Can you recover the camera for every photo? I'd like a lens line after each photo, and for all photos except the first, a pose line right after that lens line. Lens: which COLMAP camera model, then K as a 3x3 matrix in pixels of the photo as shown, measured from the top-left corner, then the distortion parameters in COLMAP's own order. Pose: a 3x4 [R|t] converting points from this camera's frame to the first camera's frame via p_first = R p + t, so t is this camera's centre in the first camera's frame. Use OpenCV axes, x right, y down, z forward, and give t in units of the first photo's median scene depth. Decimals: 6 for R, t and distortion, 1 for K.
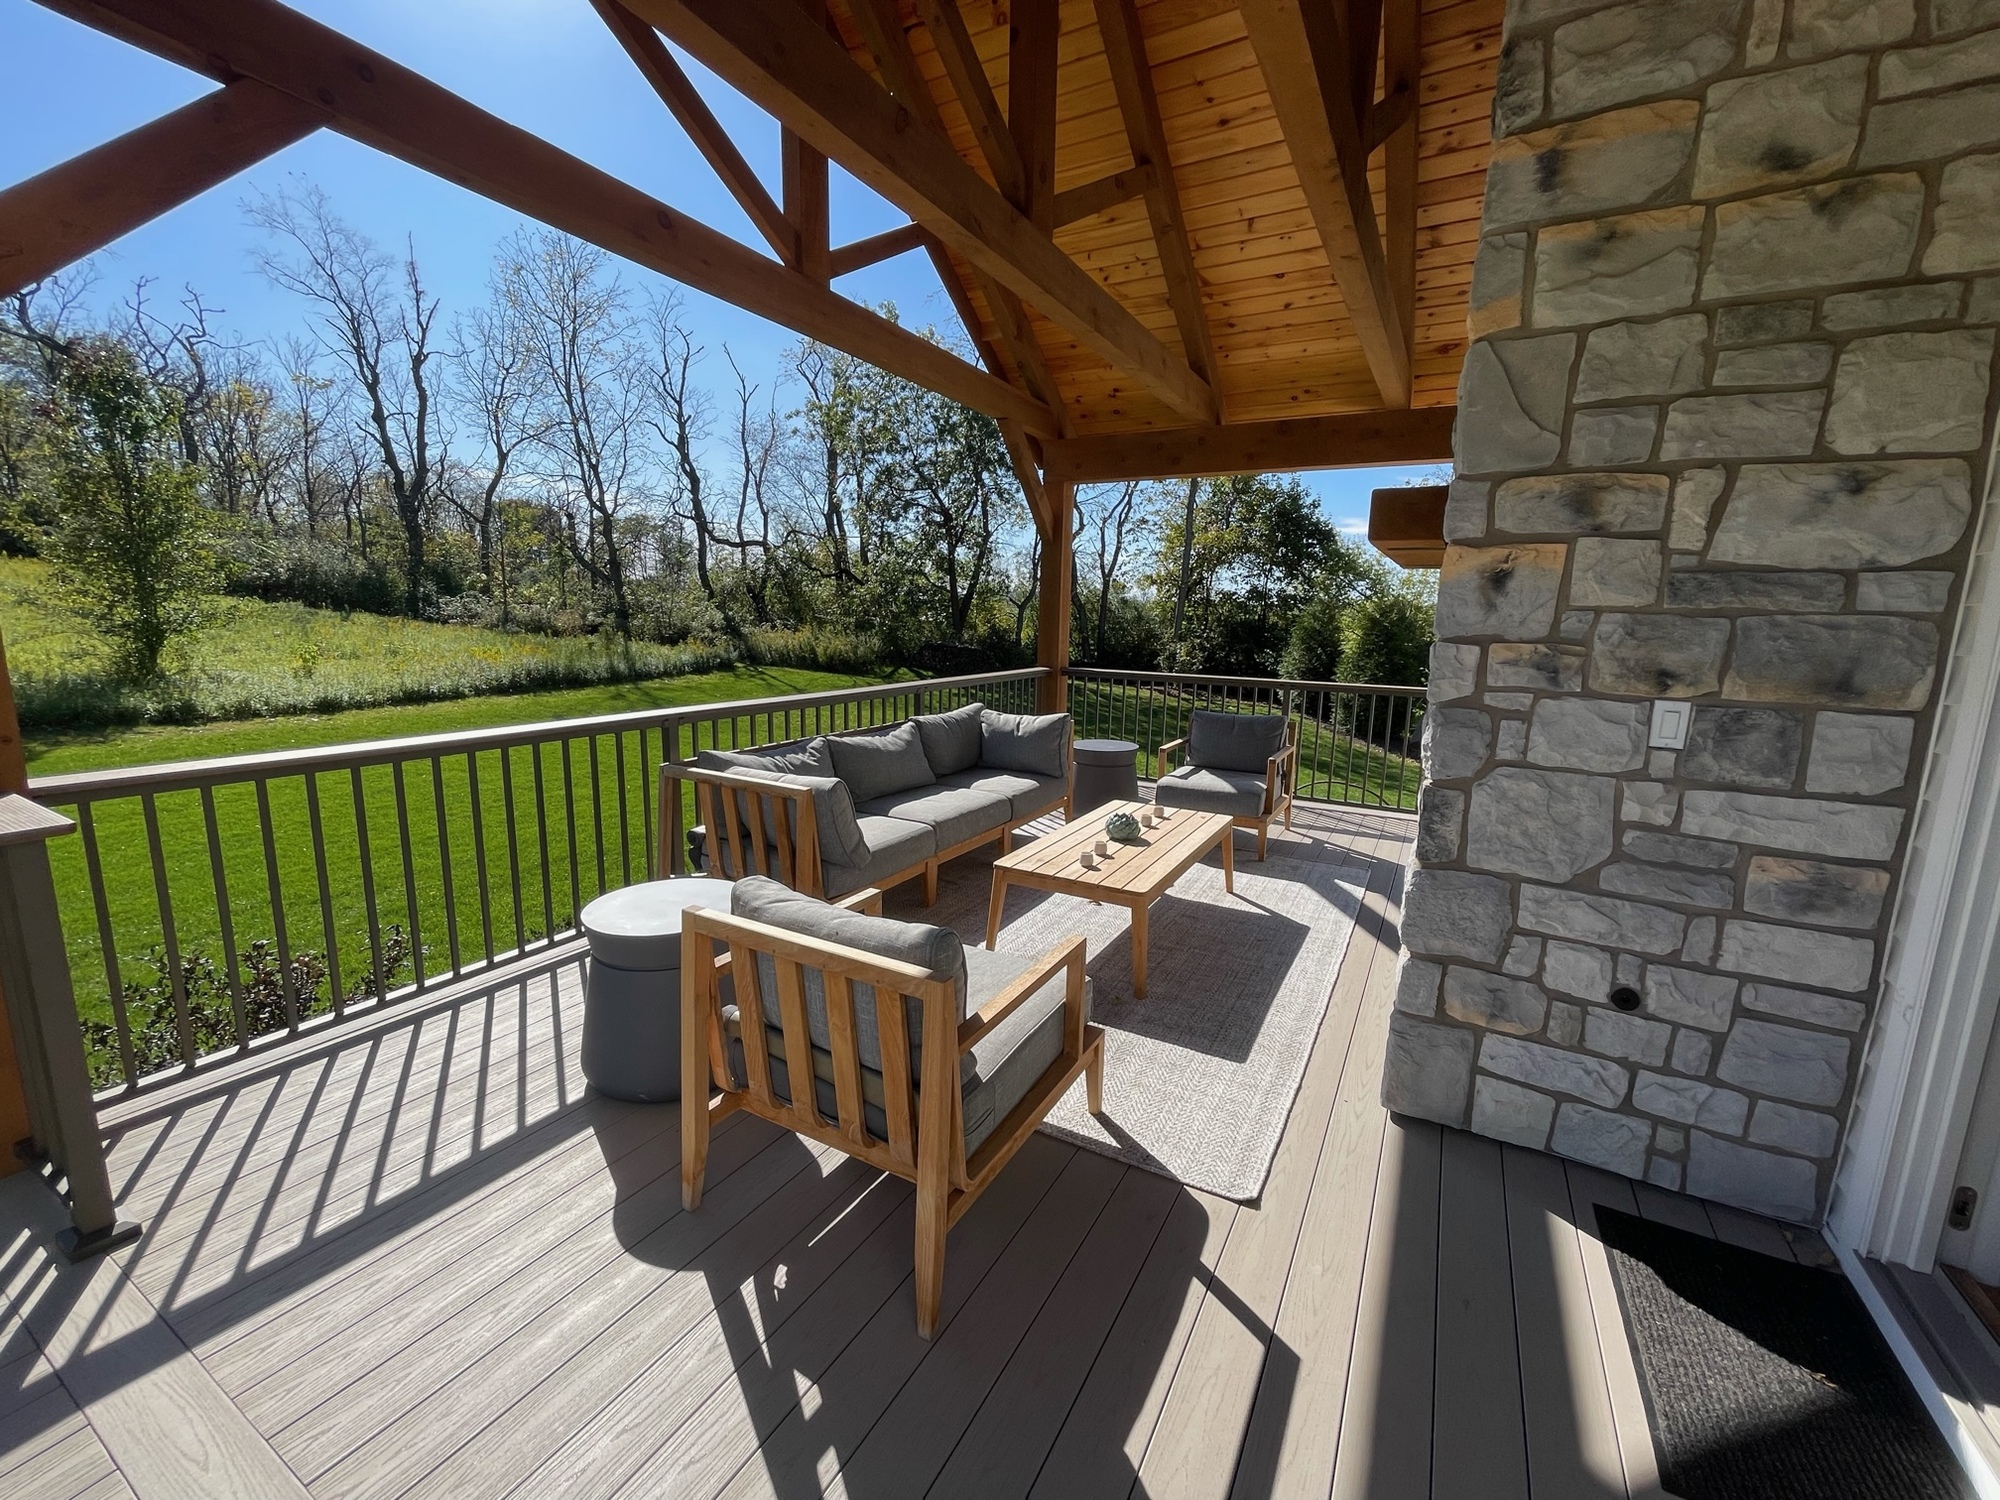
lens RADIAL K [[806.0, 0, 1001.5], [0, 806.0, 749.6], [0, 0, 1]] dist [0.000955, 0.000160]
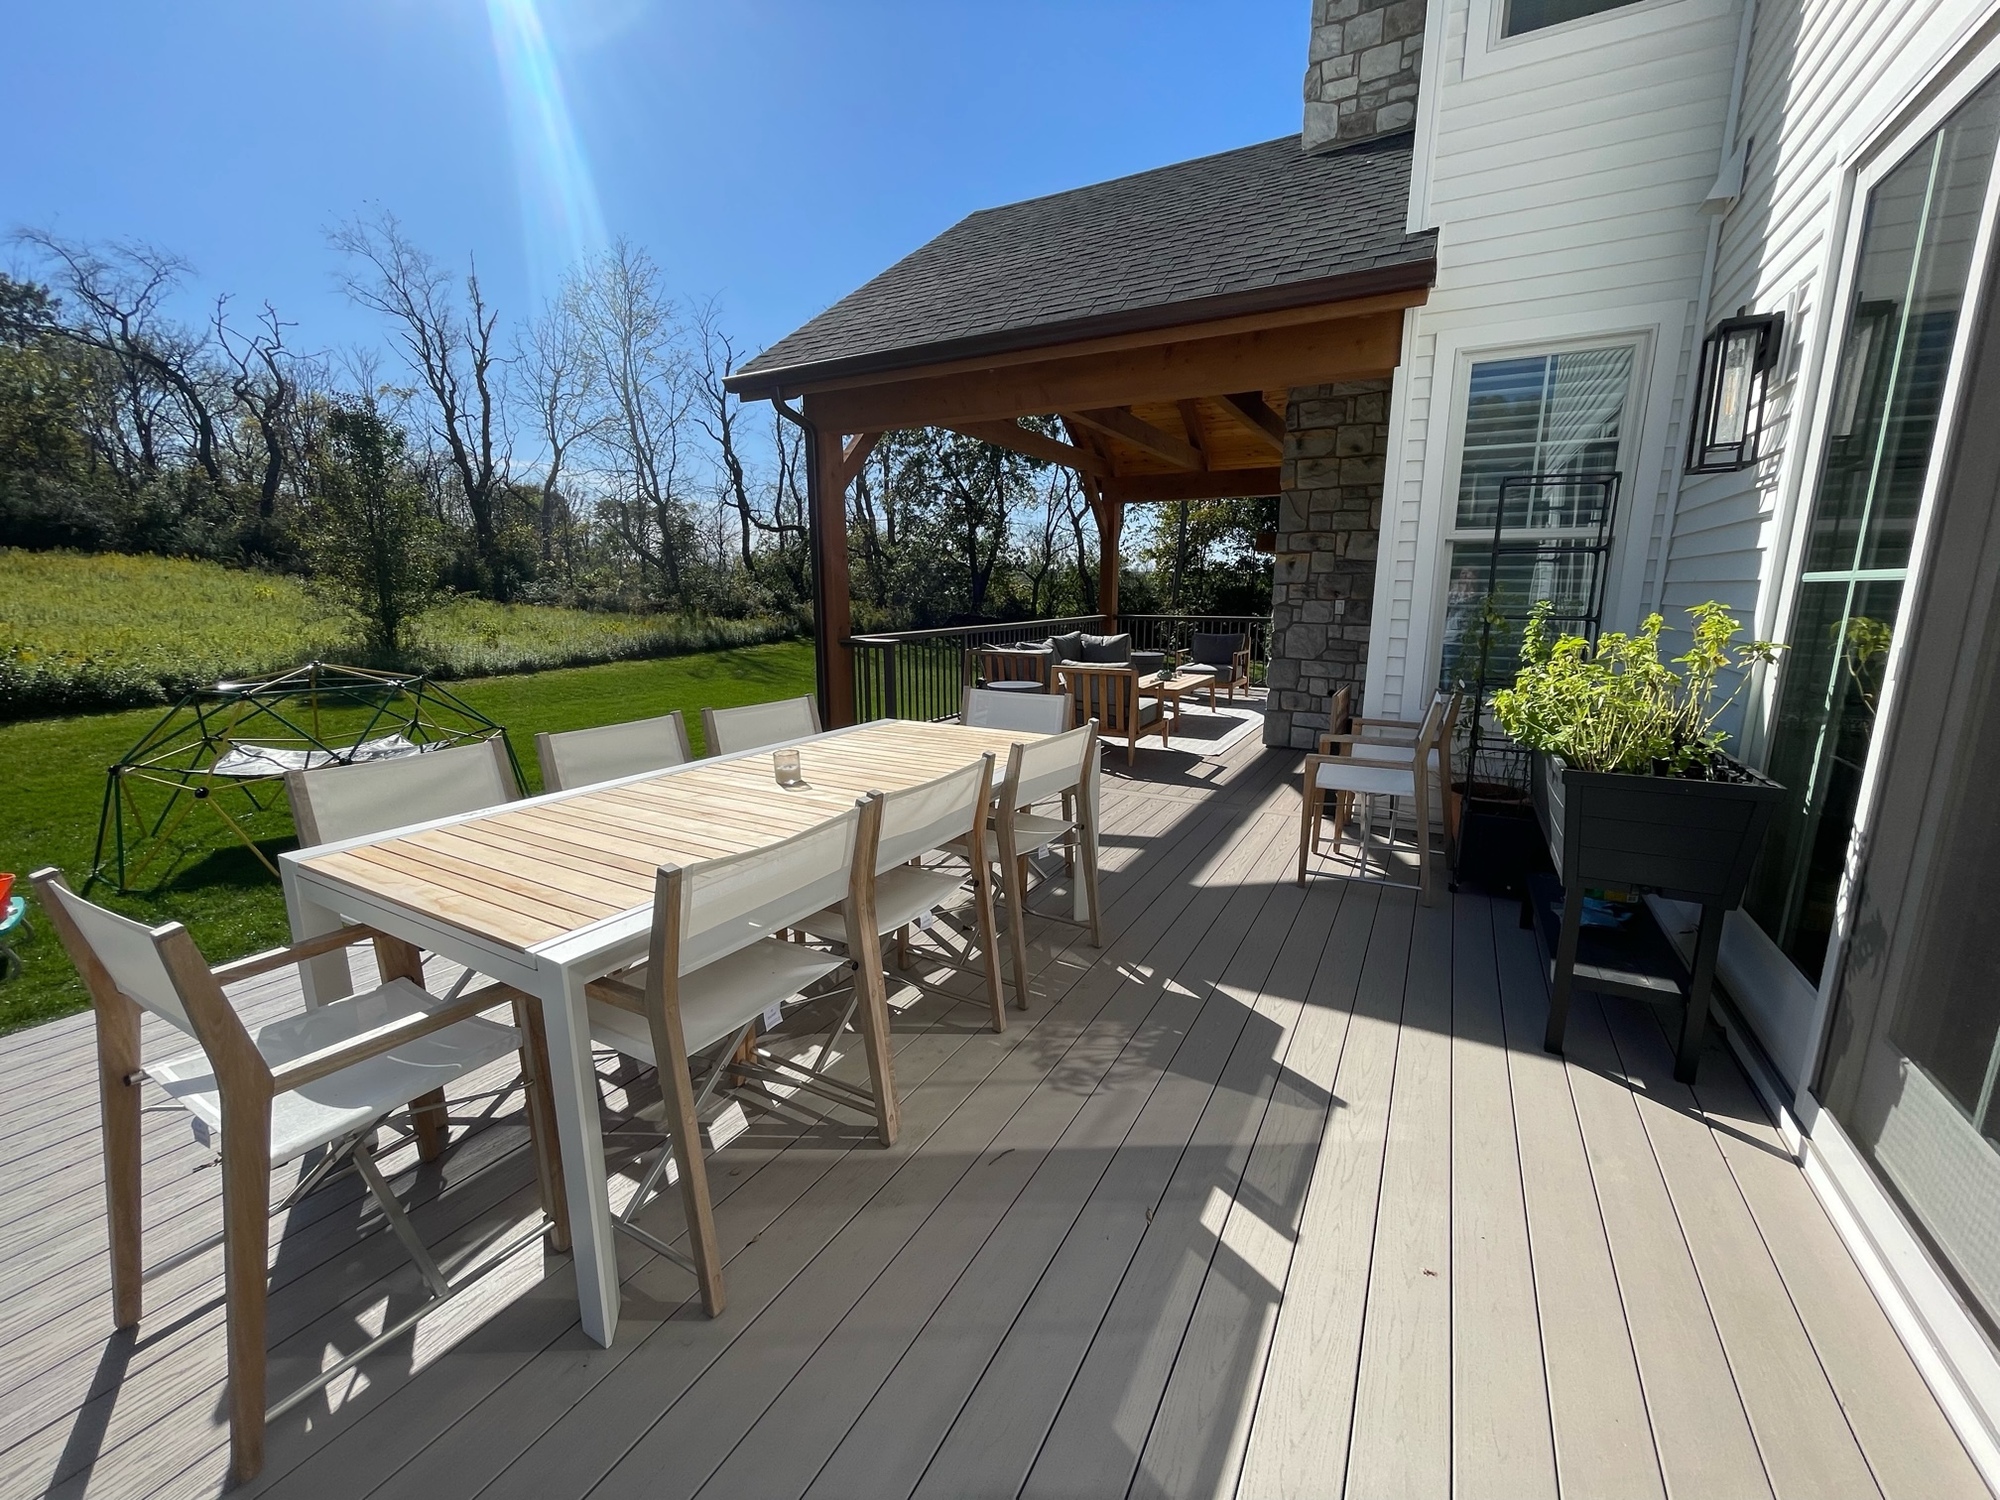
lens RADIAL K [[806.0, 0, 996.3], [0, 806.0, 746.8], [0, 0, 1]] dist [0.000955, 0.000160]
pose [[0.999770, -0.021314, -0.002333, -0.231846], [0.021369, 0.999403, 0.027152, 0.164584], [0.001753, -0.027195, 0.999629, -0.912260]]
